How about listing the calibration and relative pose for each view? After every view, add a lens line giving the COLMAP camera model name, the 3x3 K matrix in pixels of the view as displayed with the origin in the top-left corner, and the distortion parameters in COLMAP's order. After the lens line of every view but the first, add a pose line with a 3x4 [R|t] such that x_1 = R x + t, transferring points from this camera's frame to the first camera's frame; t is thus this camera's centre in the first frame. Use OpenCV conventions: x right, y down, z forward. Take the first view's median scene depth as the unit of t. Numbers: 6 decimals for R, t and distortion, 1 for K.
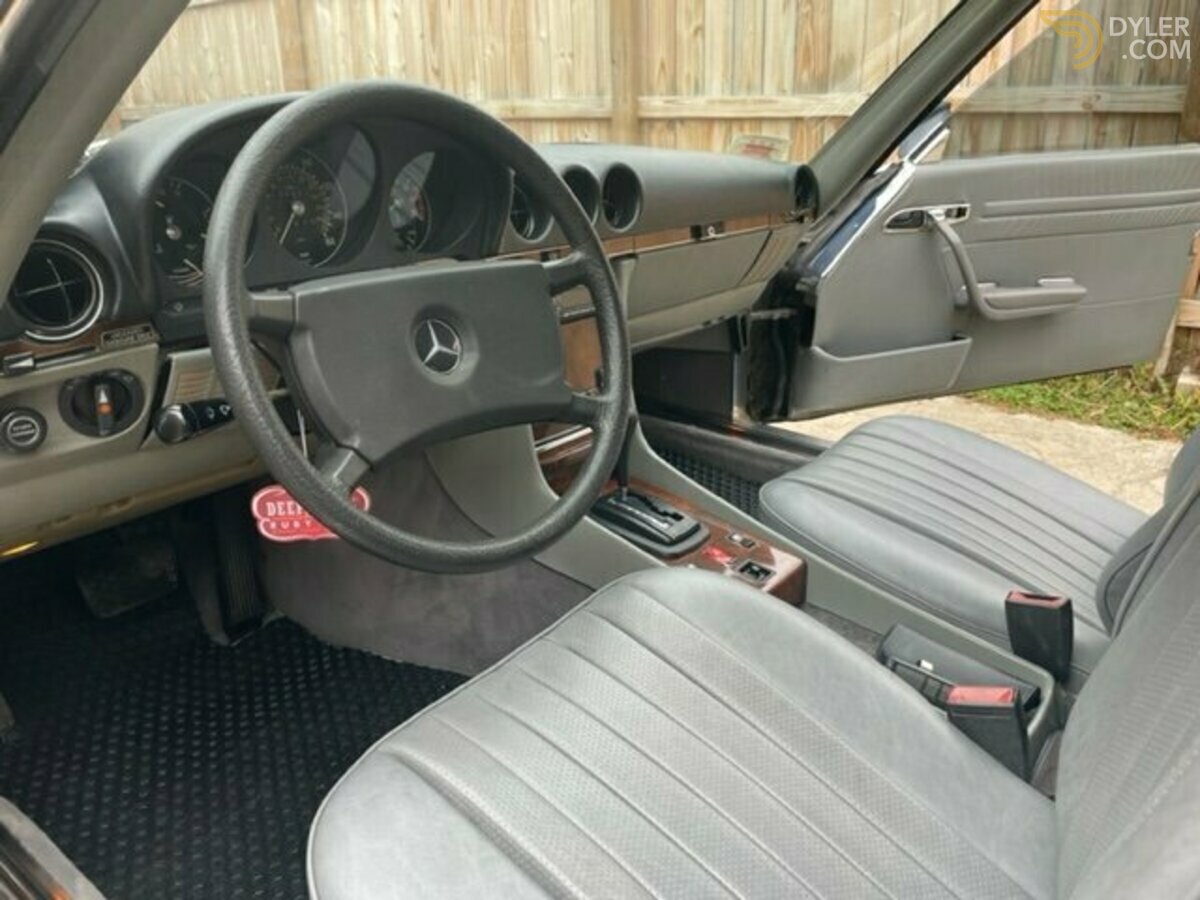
lens RADIAL K [[898.9, 0, 600.0], [0, 898.9, 450.0], [0, 0, 1]] dist [0.000596, 0.000885]
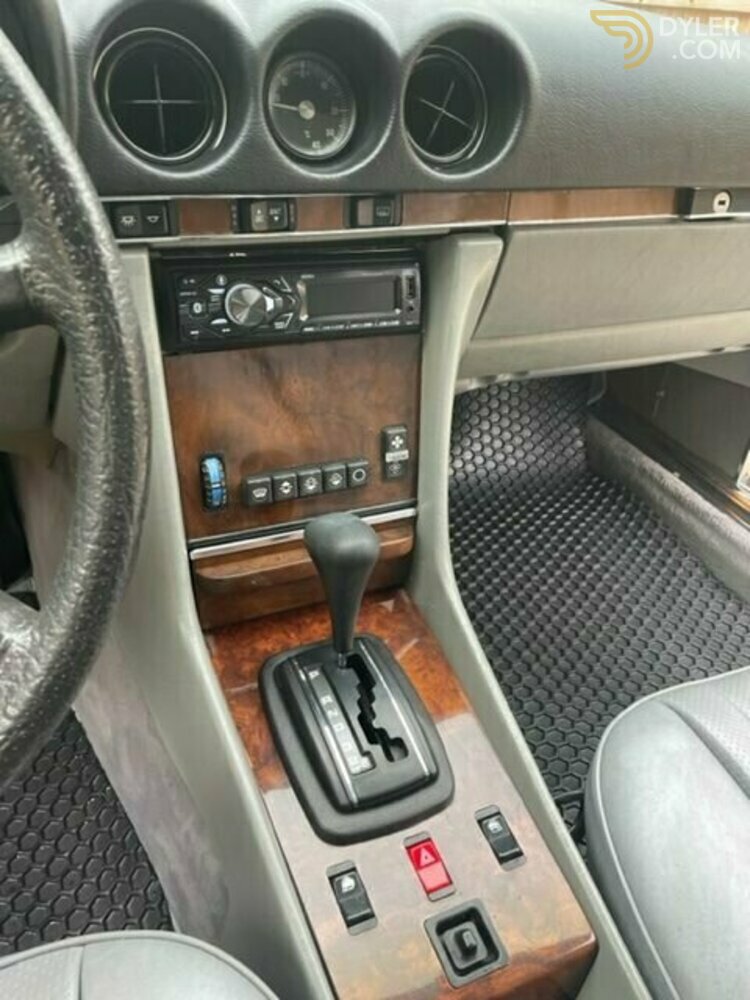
lens RADIAL K [[749.1, 0, 375.0], [0, 749.1, 500.0], [0, 0, 1]] dist [0.000596, 0.000885]
pose [[0.887940, 0.289142, -0.357714, 0.156104], [-0.215176, 0.948485, 0.232541, -0.137440], [0.406524, -0.129511, 0.904414, 0.494444]]
